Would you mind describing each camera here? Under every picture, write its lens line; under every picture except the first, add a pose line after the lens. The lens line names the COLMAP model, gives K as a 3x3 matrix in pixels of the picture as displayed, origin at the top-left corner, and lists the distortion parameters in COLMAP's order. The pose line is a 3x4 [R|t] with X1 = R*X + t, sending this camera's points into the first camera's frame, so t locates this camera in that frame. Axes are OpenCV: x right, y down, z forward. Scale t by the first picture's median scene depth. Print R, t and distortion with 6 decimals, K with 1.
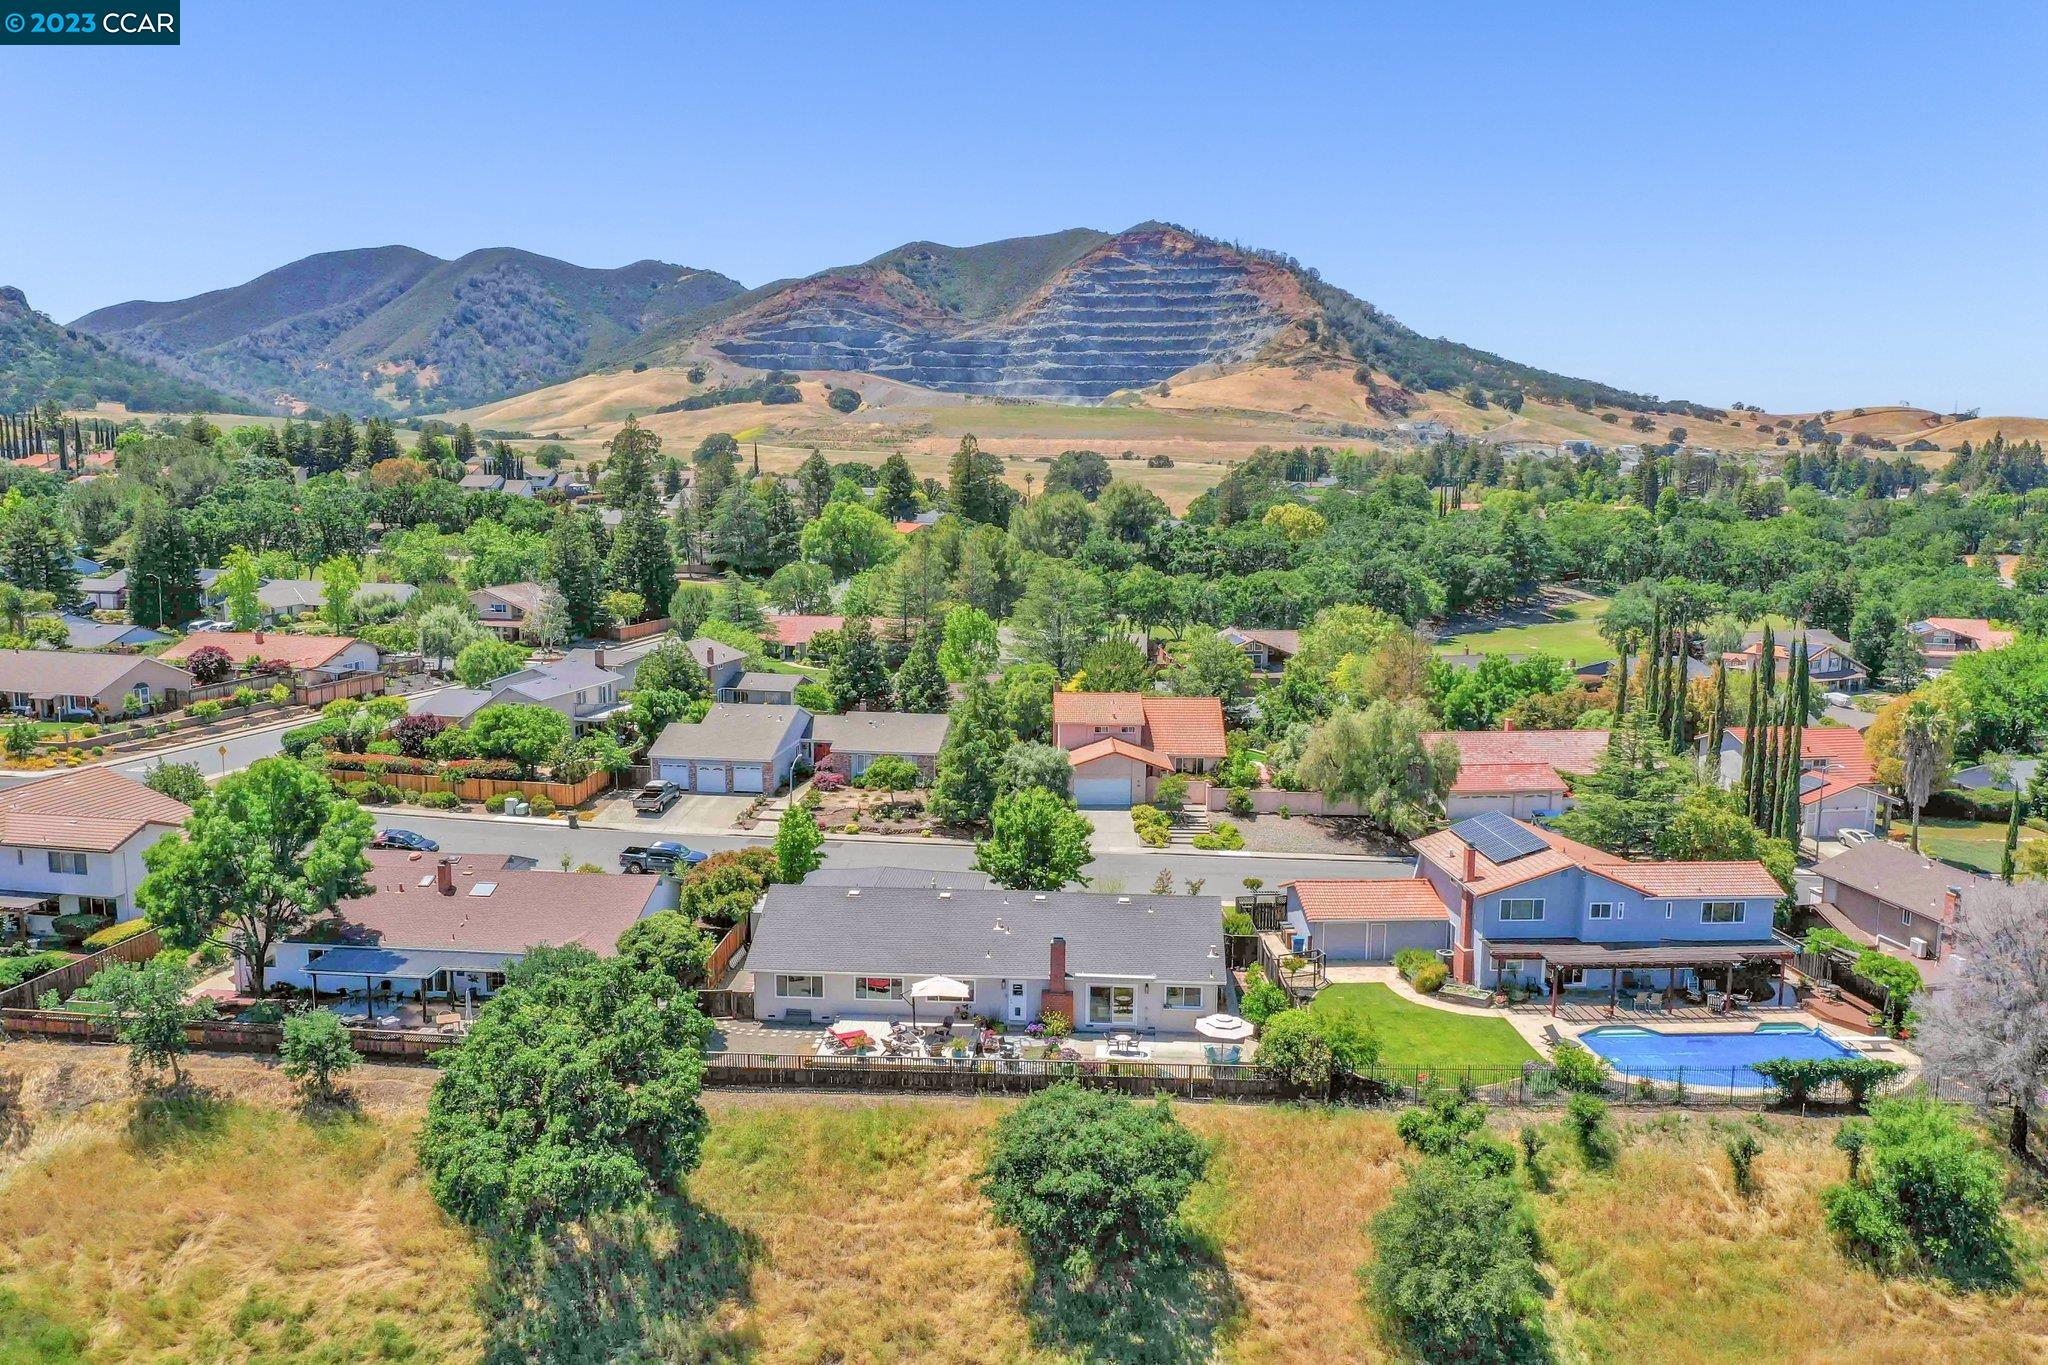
lens RADIAL K [[1596.5, 0, 1029.3], [0, 1596.5, 673.9], [0, 0, 1]] dist [-0.009163, -0.001225]
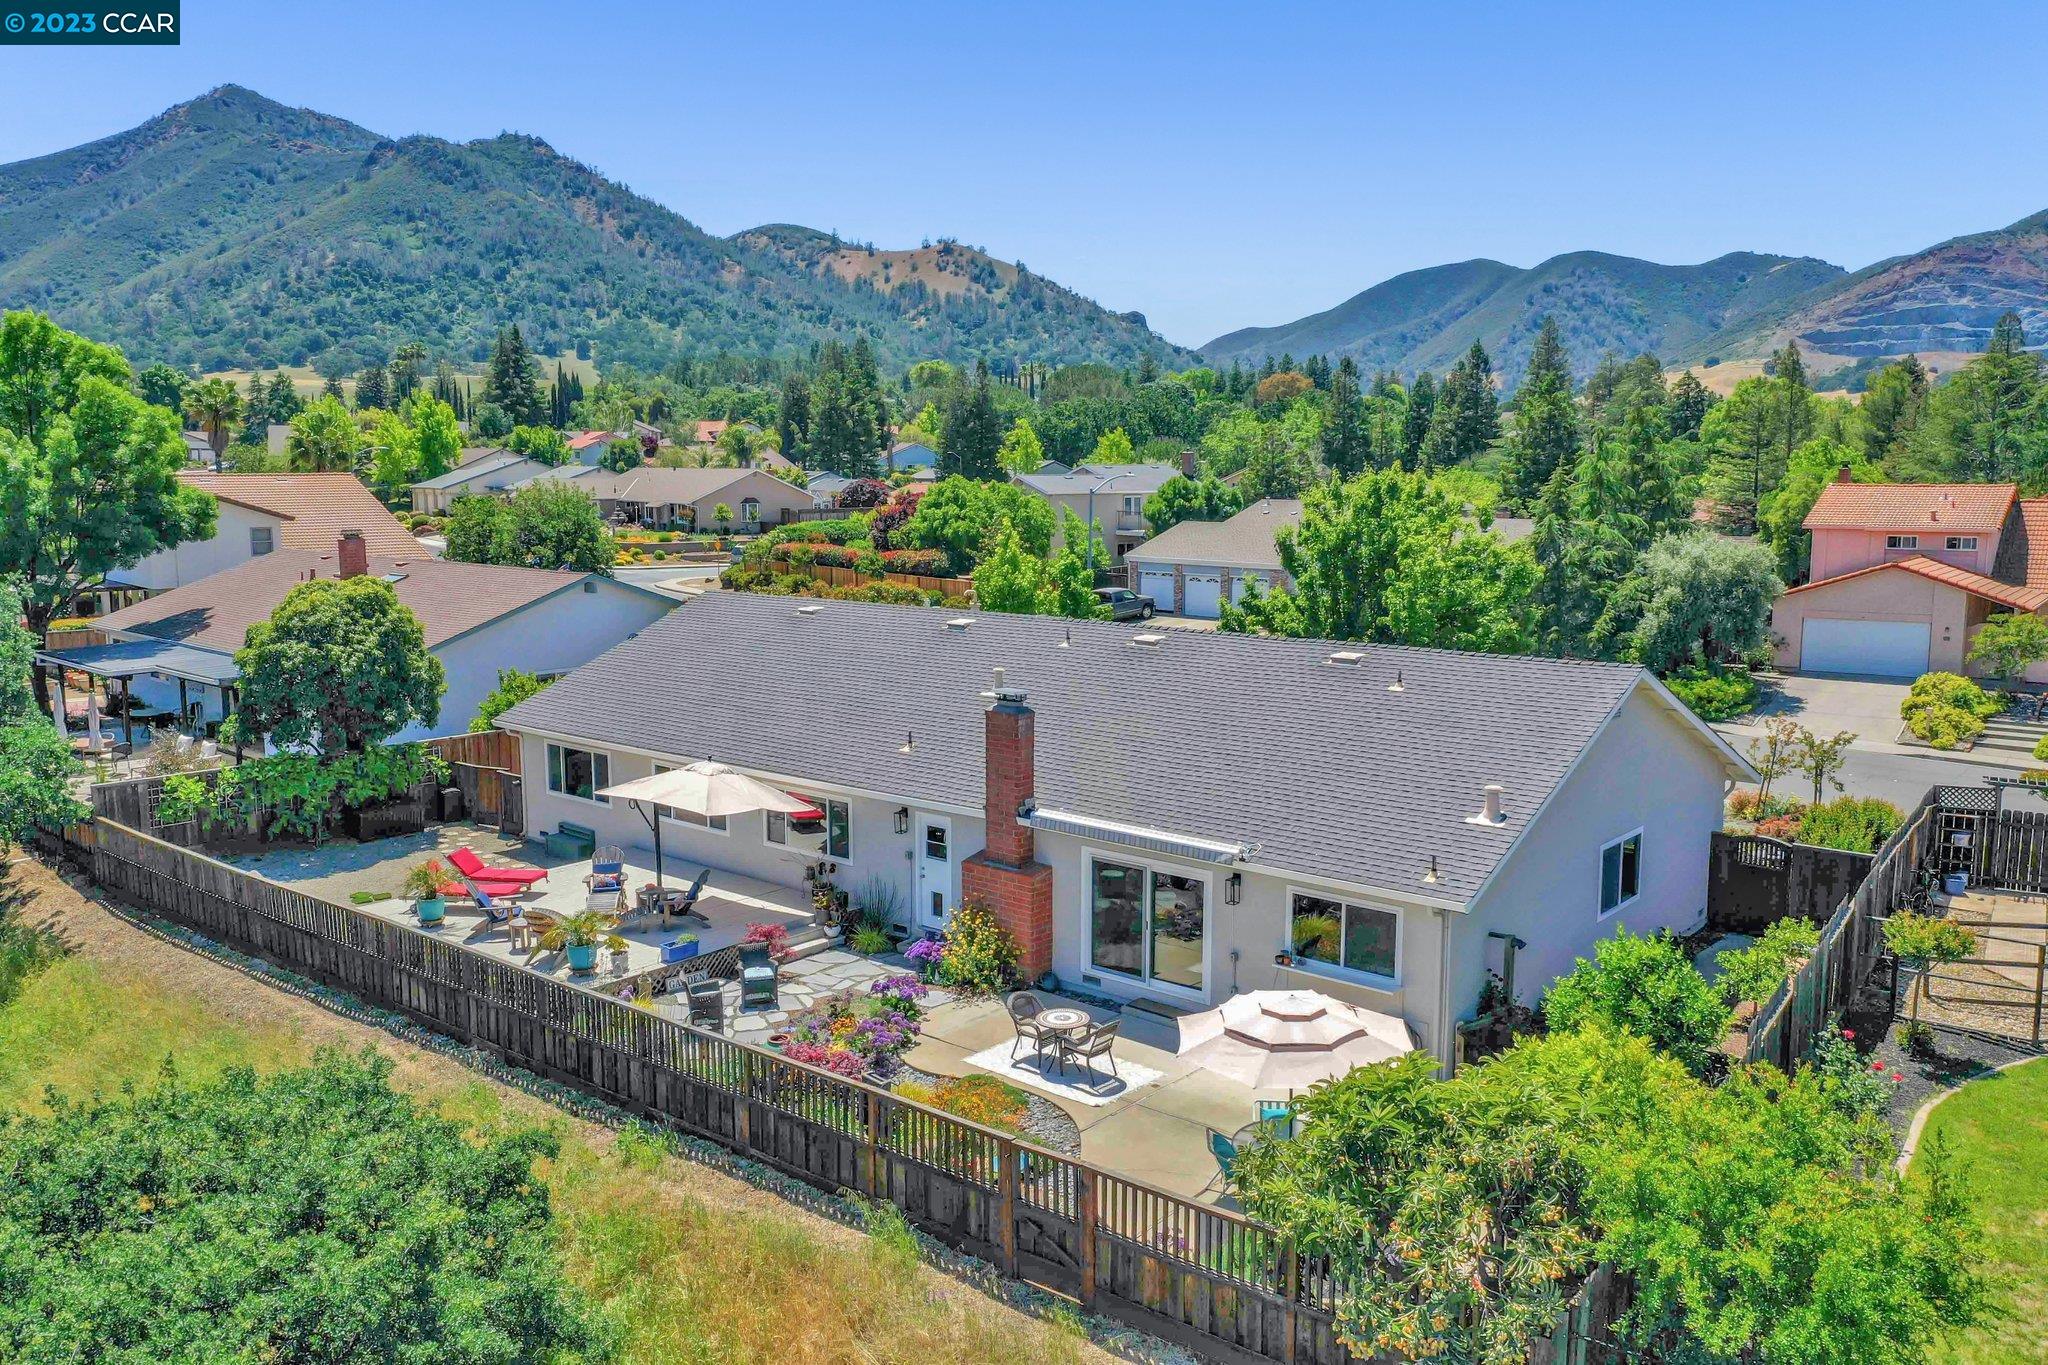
lens RADIAL K [[1596.5, 0, 1029.3], [0, 1596.5, 673.9], [0, 0, 1]] dist [-0.009163, -0.001225]
pose [[0.797641, 0.069675, -0.599094, 0.132298], [-0.075878, 0.997005, 0.014928, 0.091790], [0.598340, 0.033551, 0.800540, 0.433905]]
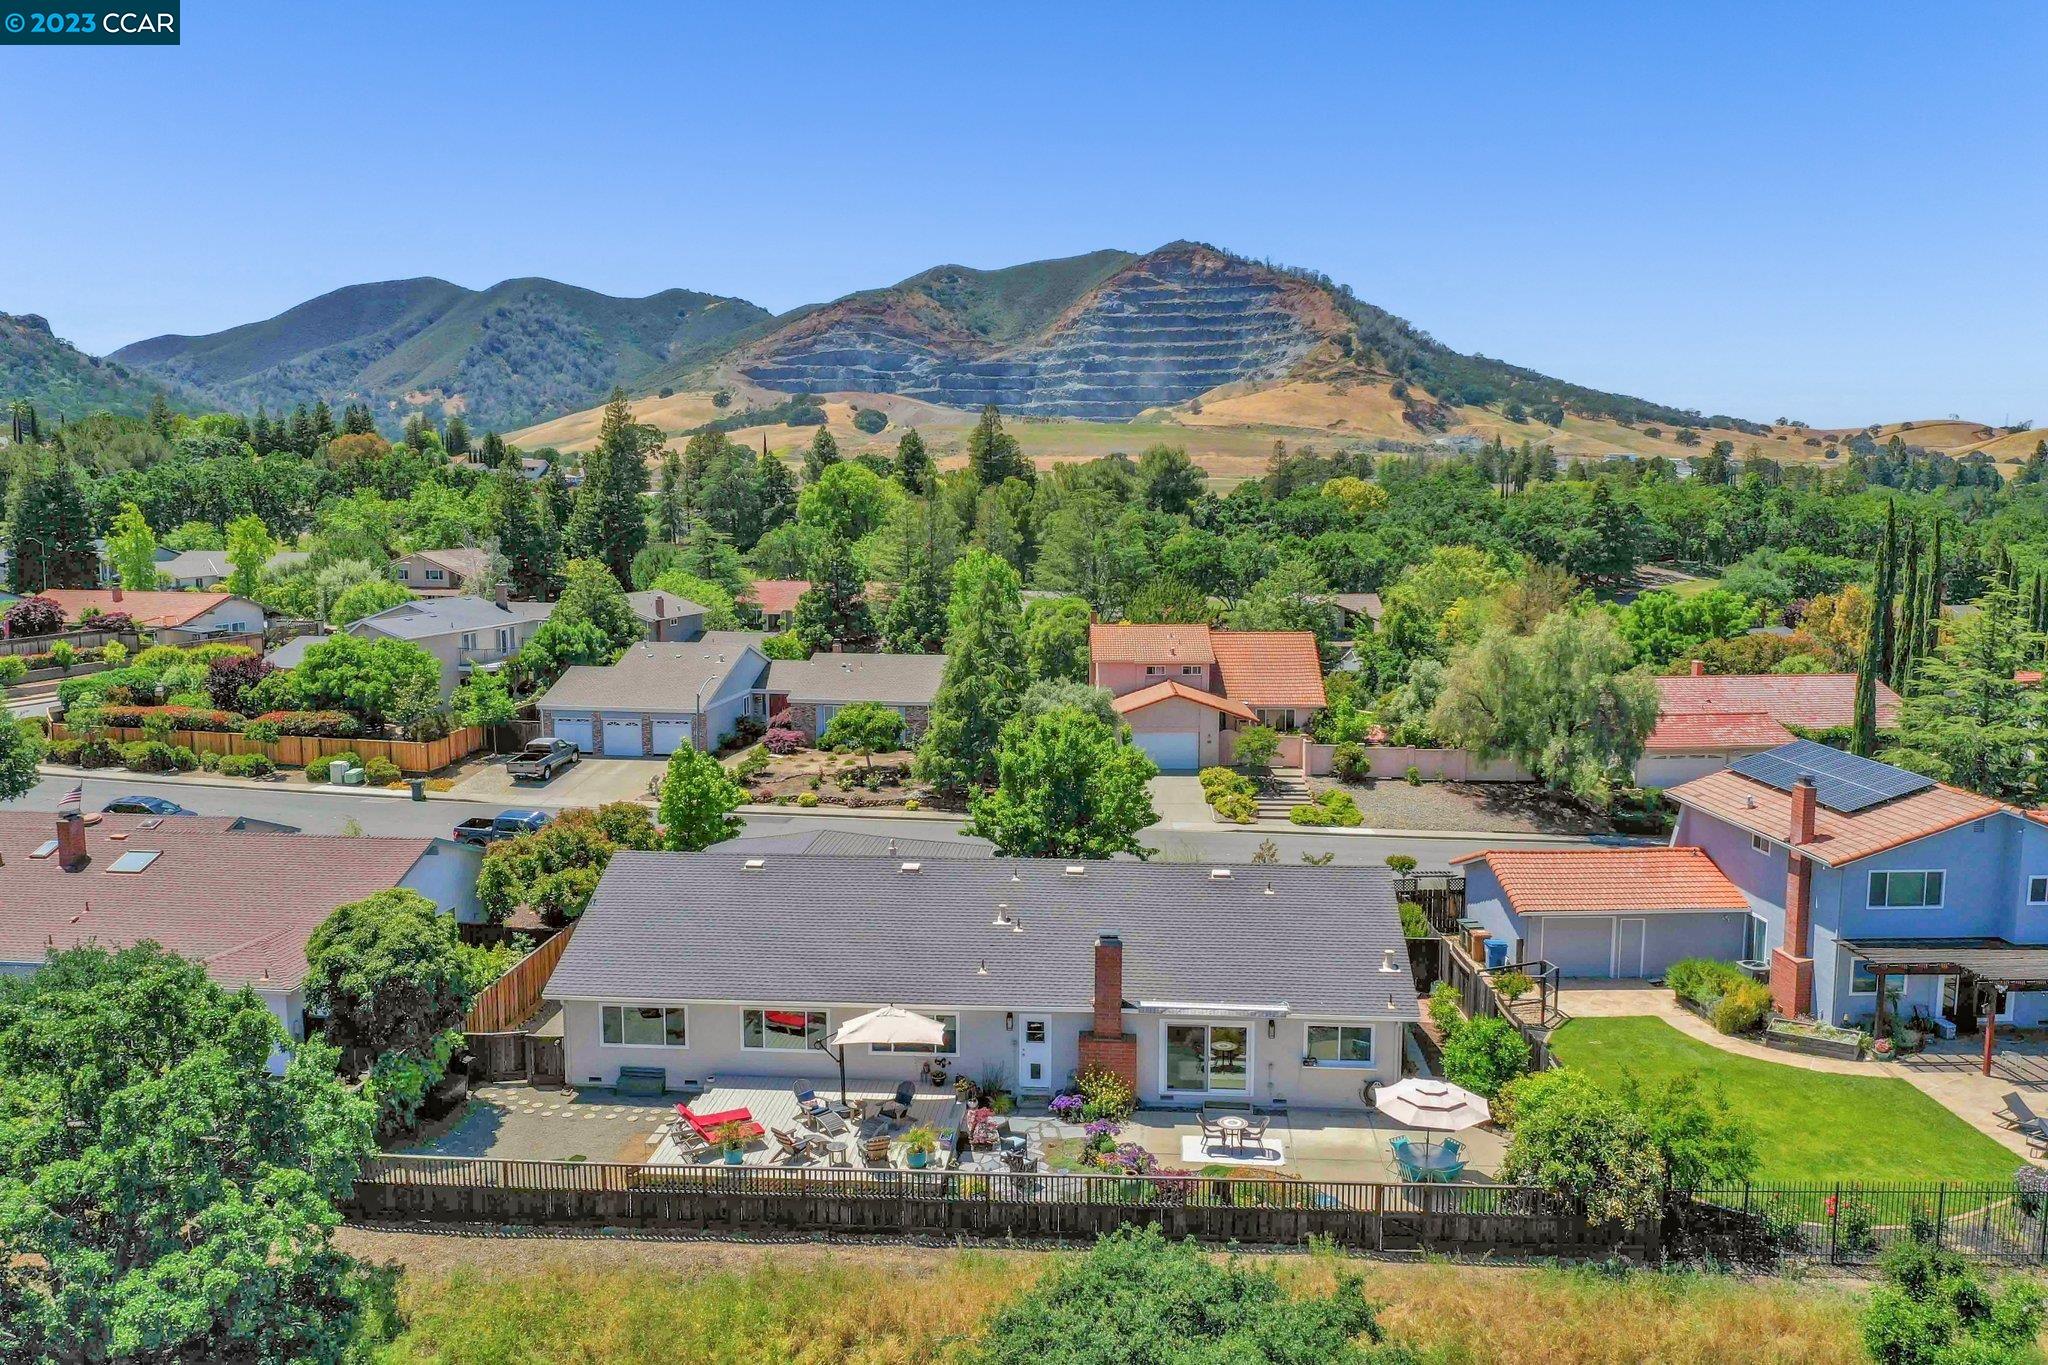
lens RADIAL K [[1596.5, 0, 1029.3], [0, 1596.5, 673.9], [0, 0, 1]] dist [-0.009163, -0.001225]
pose [[0.999793, -0.006482, -0.019306, 0.001248], [0.006116, 0.999802, -0.018914, 0.050815], [0.019424, 0.018792, 0.999635, 0.267661]]
